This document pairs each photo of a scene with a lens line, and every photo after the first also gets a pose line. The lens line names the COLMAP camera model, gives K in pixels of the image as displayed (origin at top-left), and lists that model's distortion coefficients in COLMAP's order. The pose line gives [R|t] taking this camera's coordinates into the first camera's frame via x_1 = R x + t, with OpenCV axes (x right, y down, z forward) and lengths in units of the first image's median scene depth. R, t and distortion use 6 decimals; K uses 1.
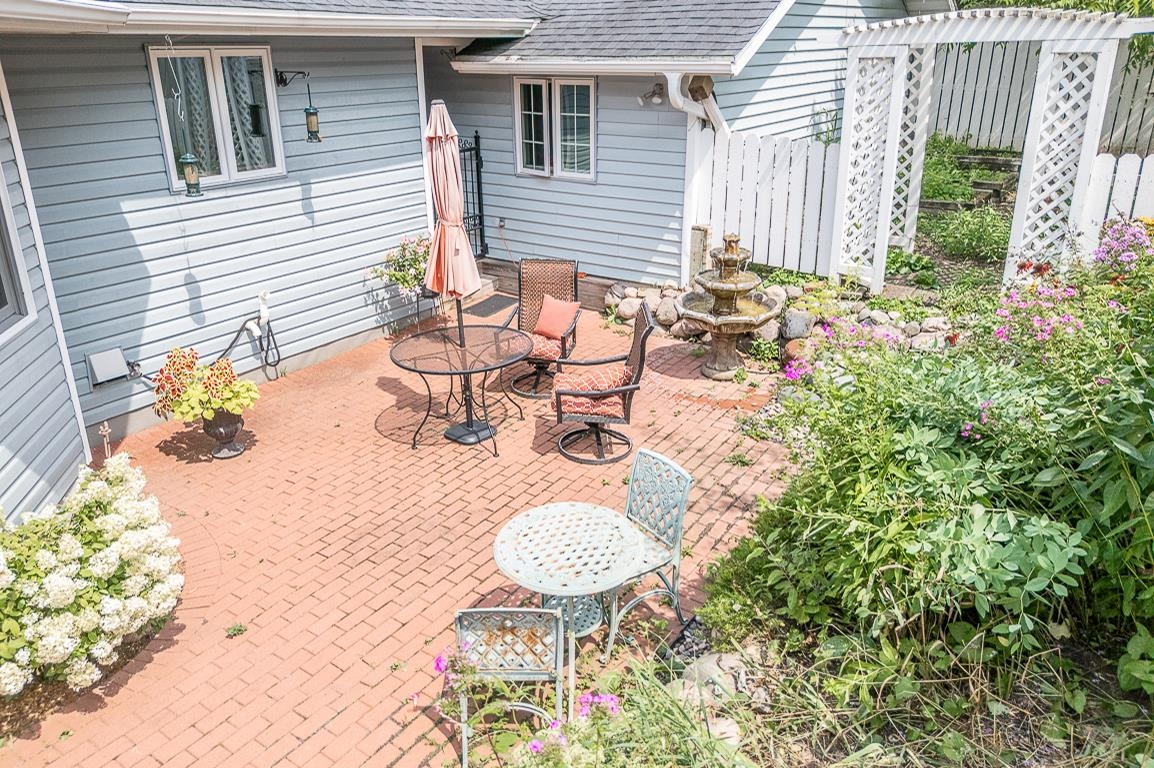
lens RADIAL K [[851.2, 0, 573.8], [0, 851.2, 352.0], [0, 0, 1]] dist [0.075194, -0.083267]
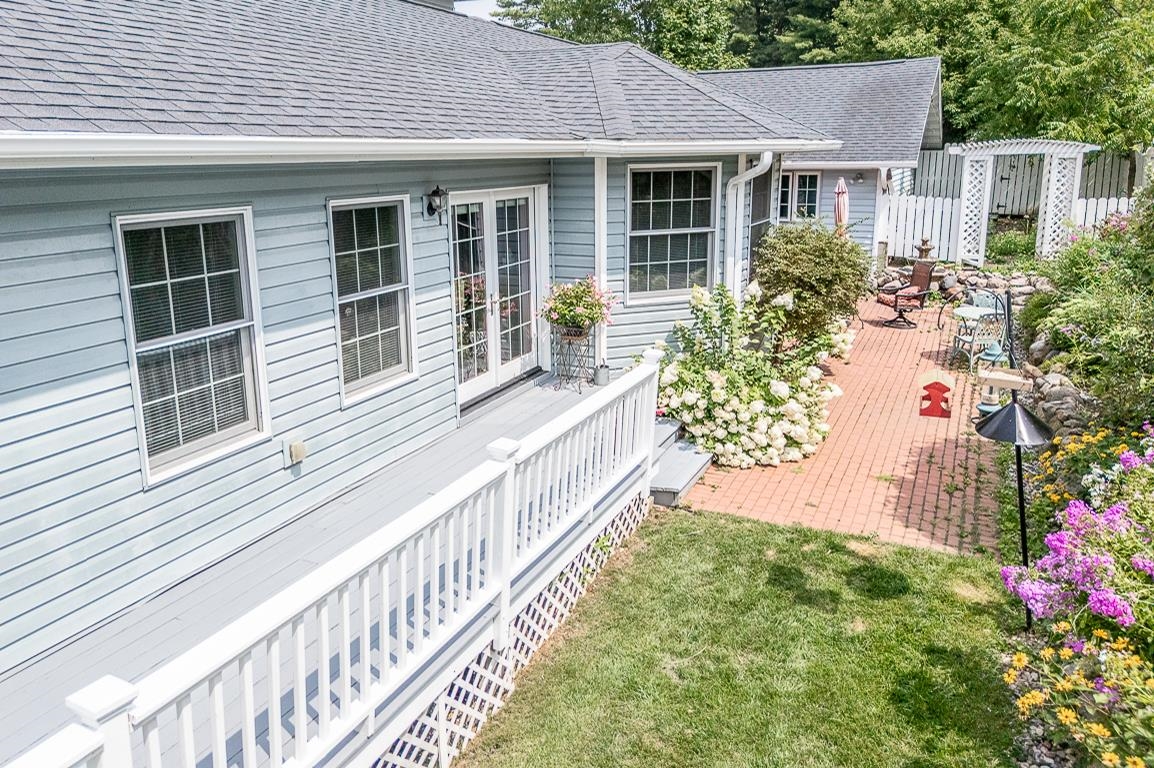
lens RADIAL K [[851.2, 0, 573.8], [0, 851.2, 352.0], [0, 0, 1]] dist [0.075194, -0.083267]
pose [[0.987187, -0.047593, 0.152303, -0.932481], [0.062528, 0.993529, -0.094823, 0.269074], [-0.146805, 0.103131, 0.983775, -0.894265]]
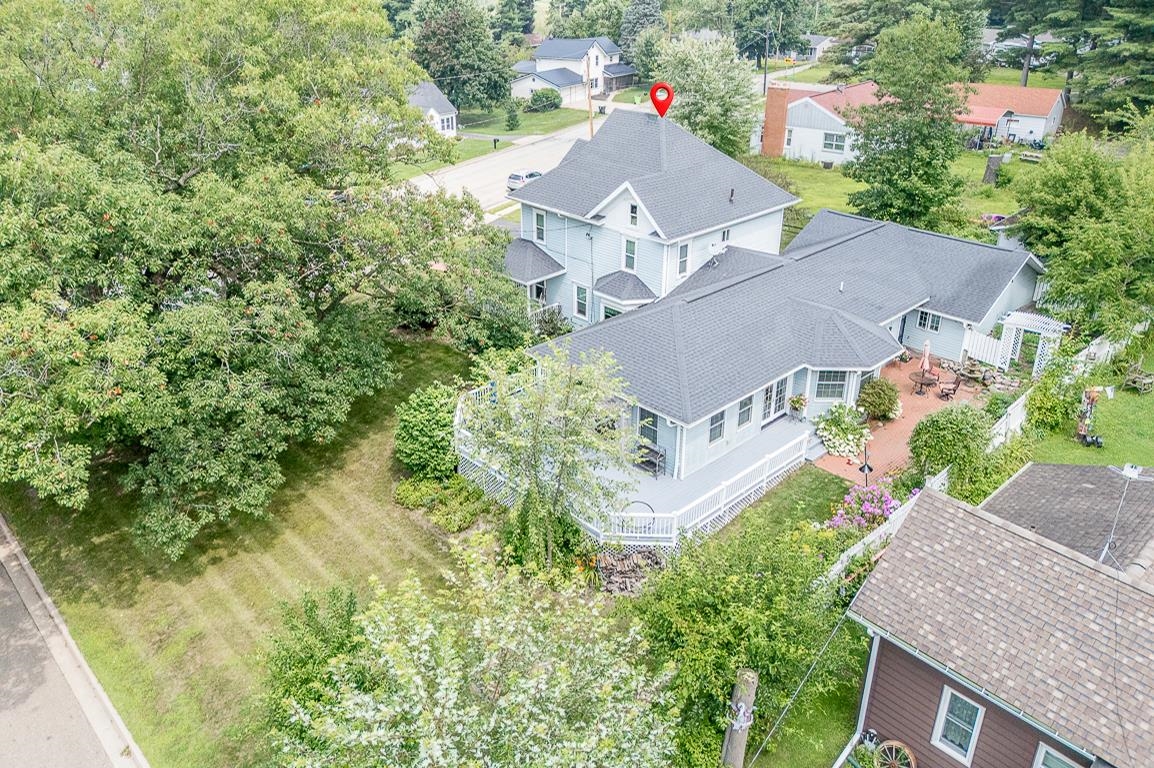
lens RADIAL K [[851.2, 0, 573.8], [0, 851.2, 352.0], [0, 0, 1]] dist [0.075194, -0.083267]
pose [[0.980595, 0.088917, -0.174722, -1.105105], [-0.073381, 0.992915, 0.093462, -0.422063], [0.181794, -0.078827, 0.980172, -3.885618]]
